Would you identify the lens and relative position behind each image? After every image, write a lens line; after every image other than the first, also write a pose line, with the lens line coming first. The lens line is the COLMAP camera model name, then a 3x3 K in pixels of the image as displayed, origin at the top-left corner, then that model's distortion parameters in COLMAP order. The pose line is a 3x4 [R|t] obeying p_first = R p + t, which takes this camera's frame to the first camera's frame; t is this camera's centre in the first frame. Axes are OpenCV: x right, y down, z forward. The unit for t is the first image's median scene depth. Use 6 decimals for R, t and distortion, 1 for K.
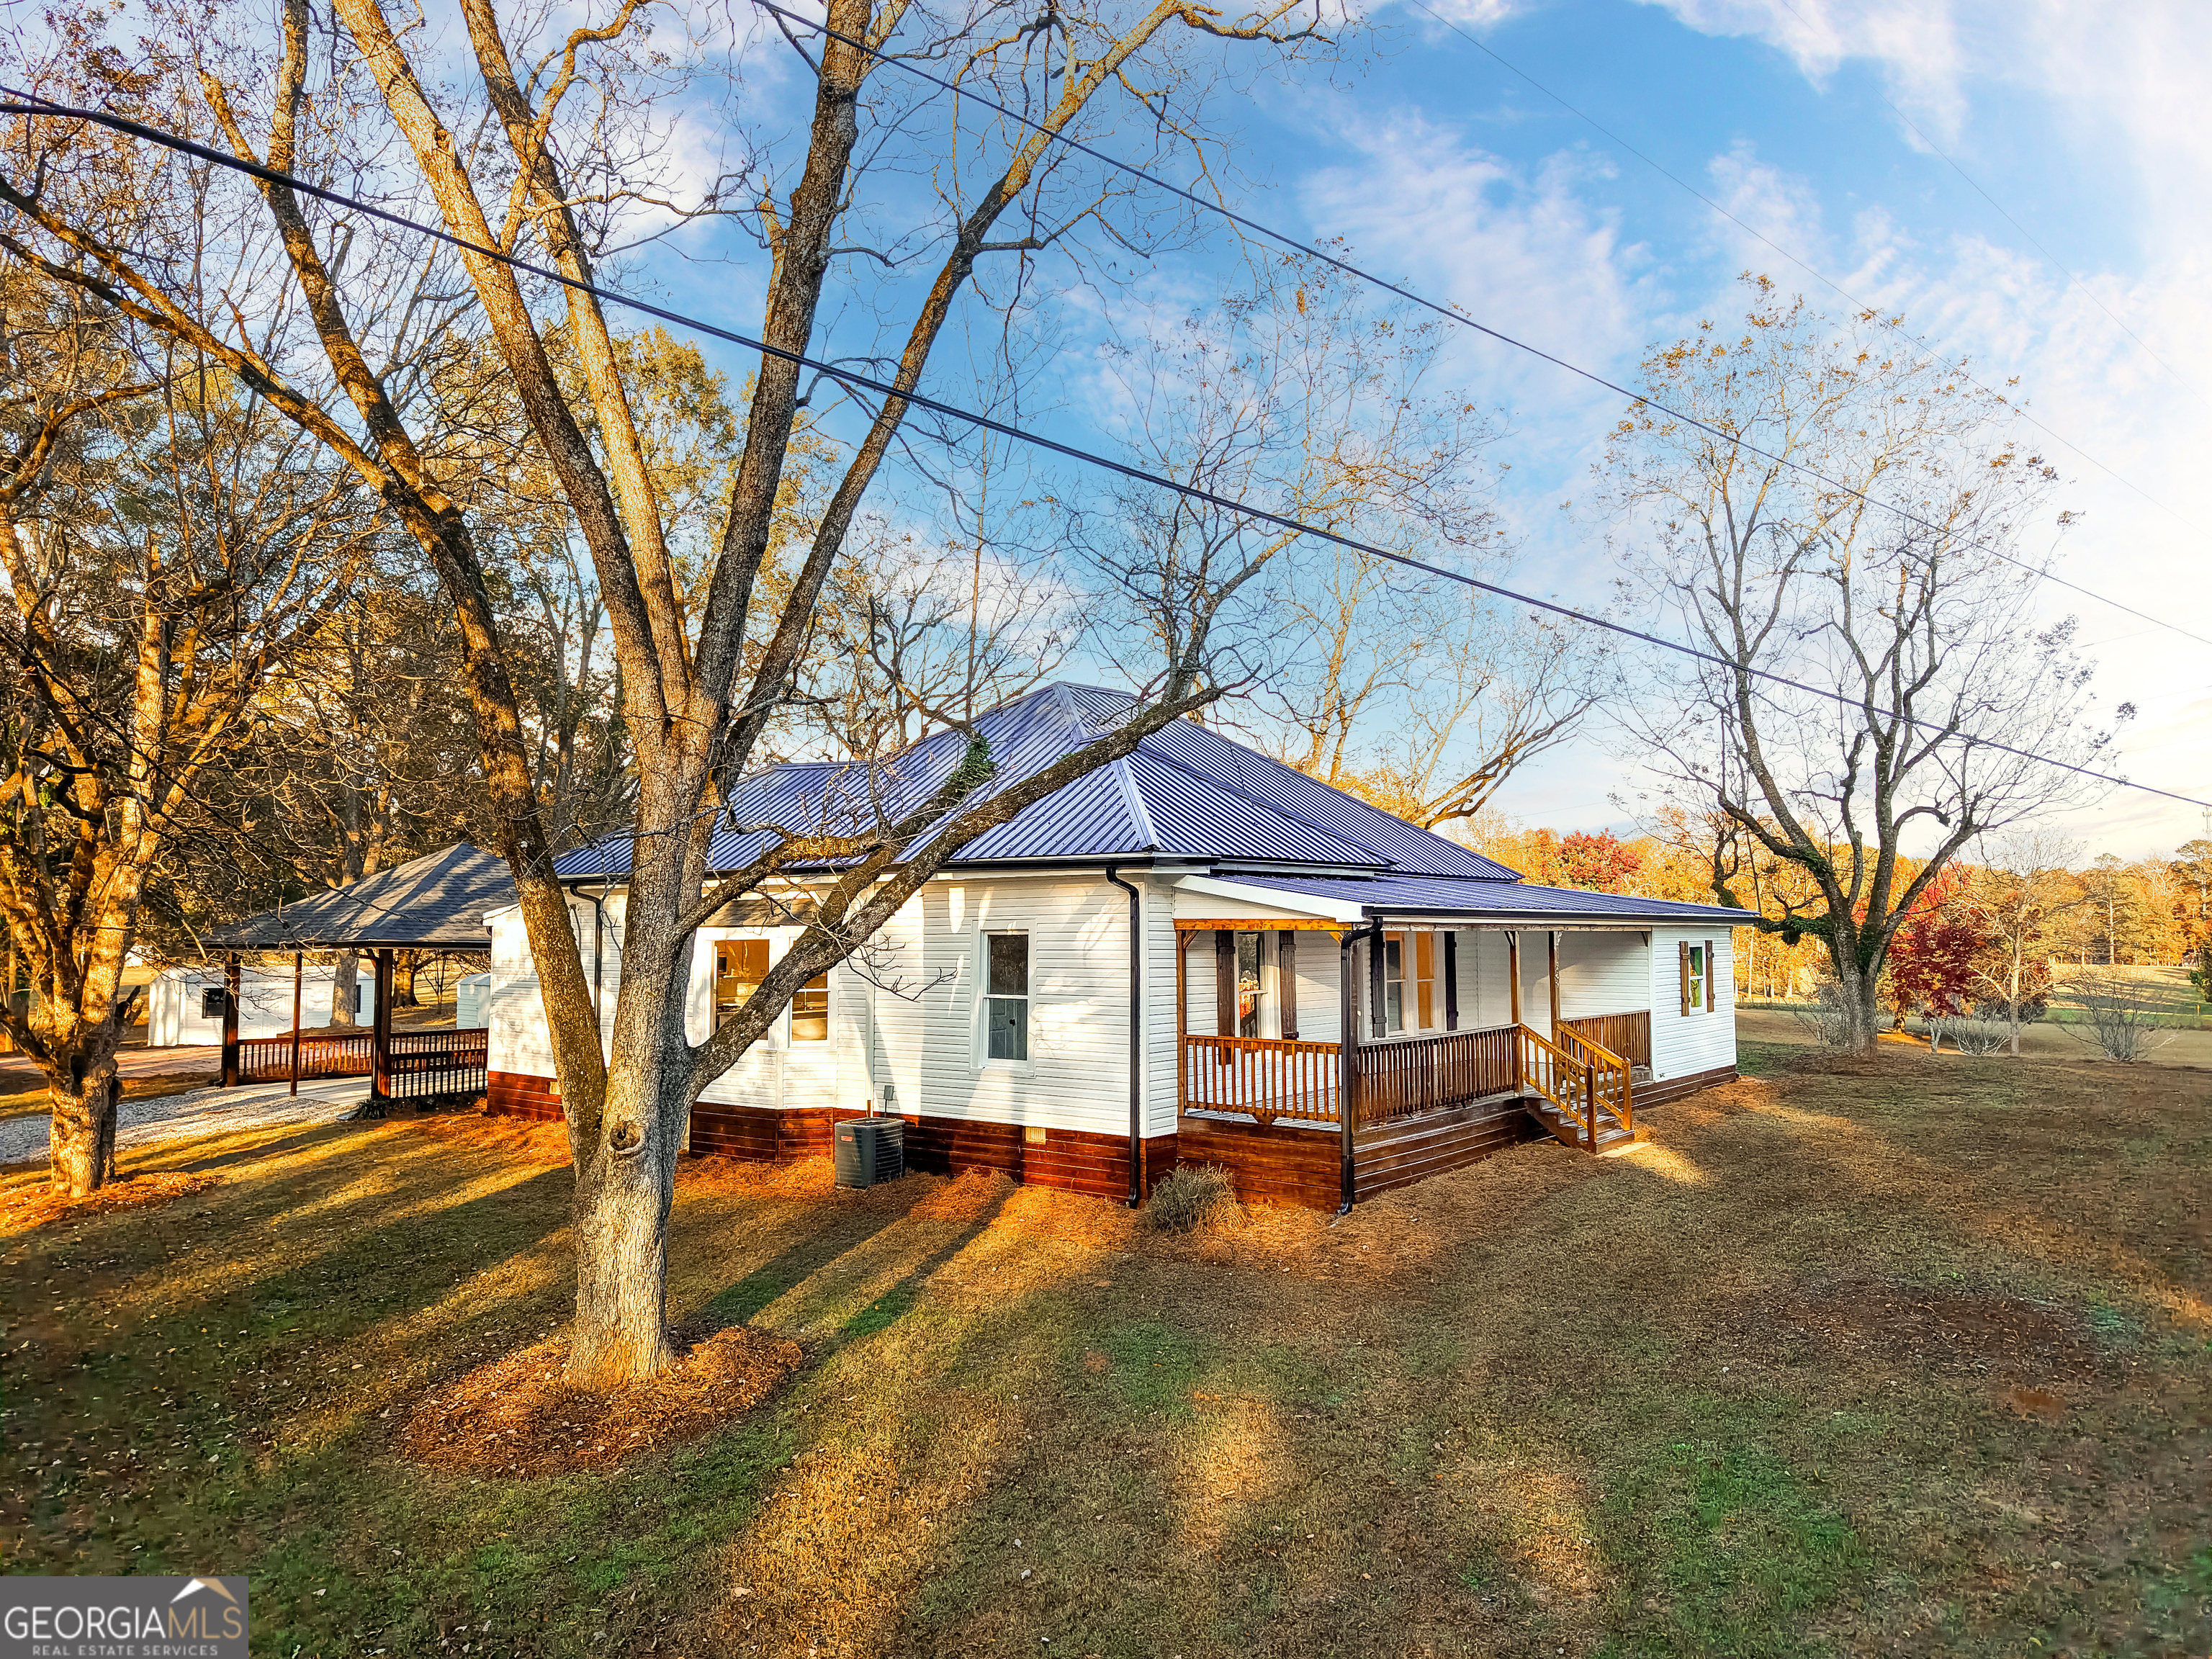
lens RADIAL K [[1536.1, 0, 1106.0], [0, 1536.1, 829.5], [0, 0, 1]] dist [0.100635, -0.142345]
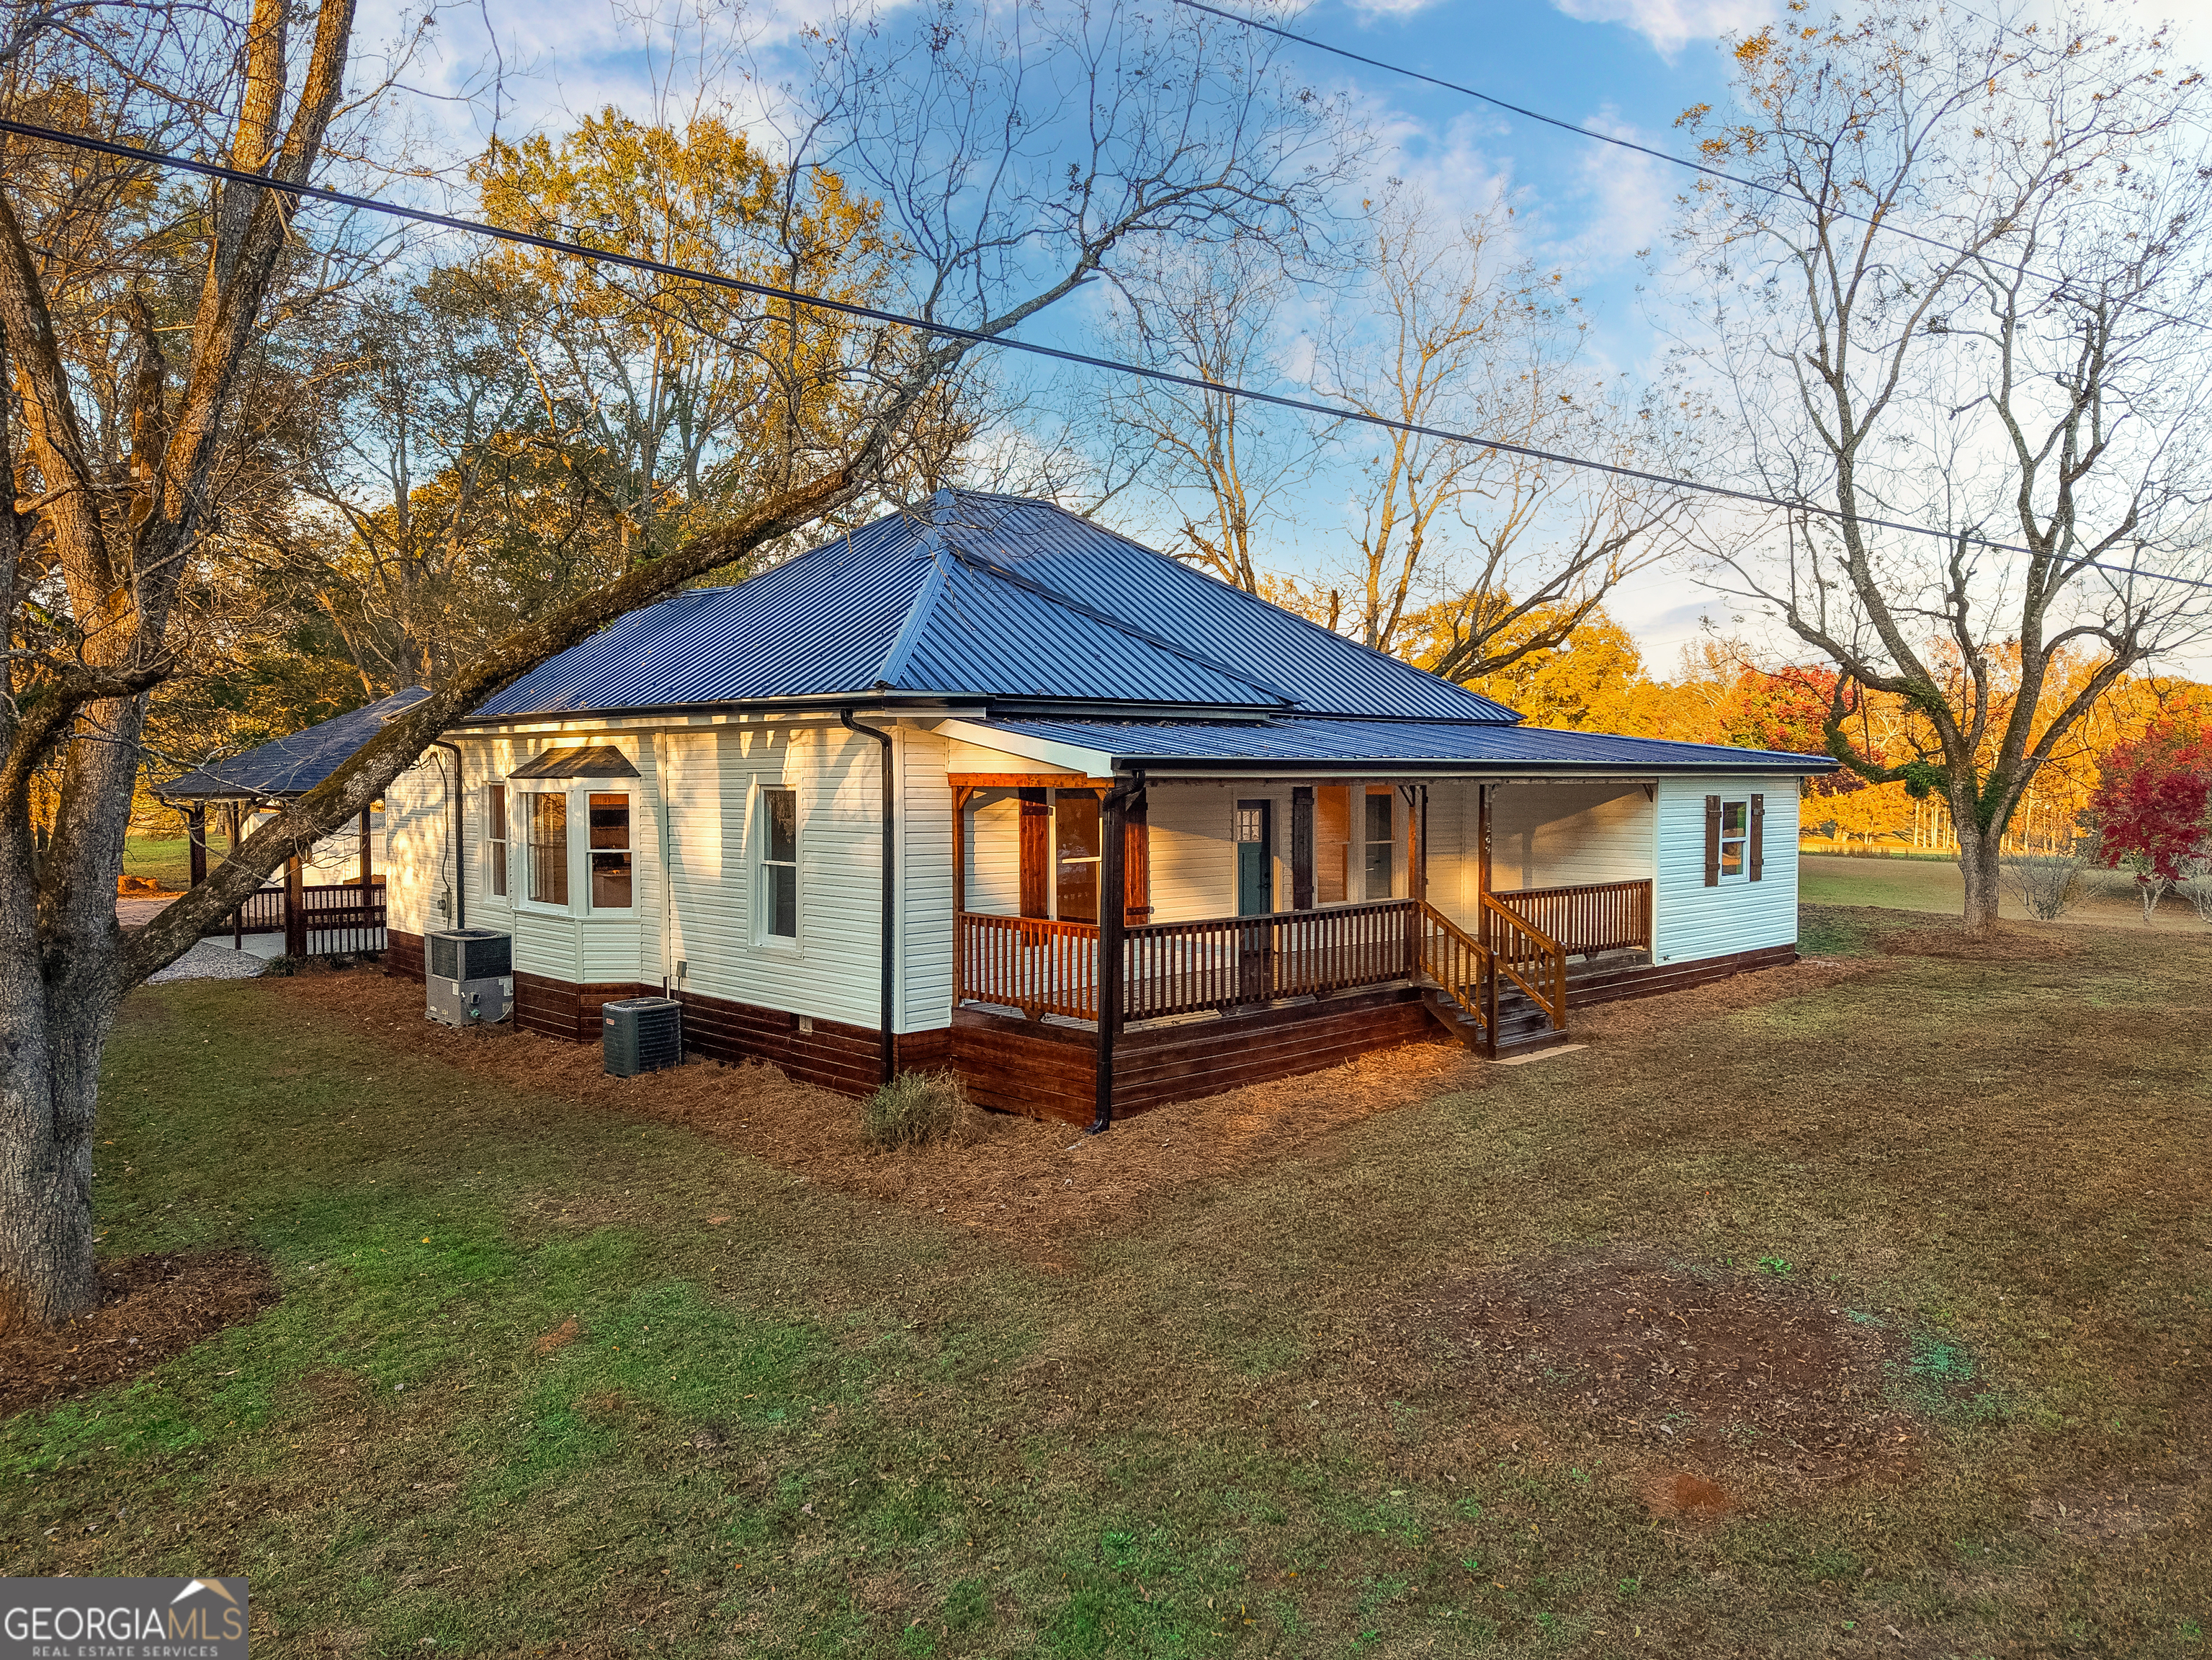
lens RADIAL K [[1559.1, 0, 1108.9], [0, 1559.1, 855.3], [0, 0, 1]] dist [0.111956, -0.142582]
pose [[0.988810, 0.008298, -0.148949, 0.229431], [0.008812, 0.993460, 0.113844, 0.006960], [0.148919, -0.113883, 0.982270, 0.166647]]
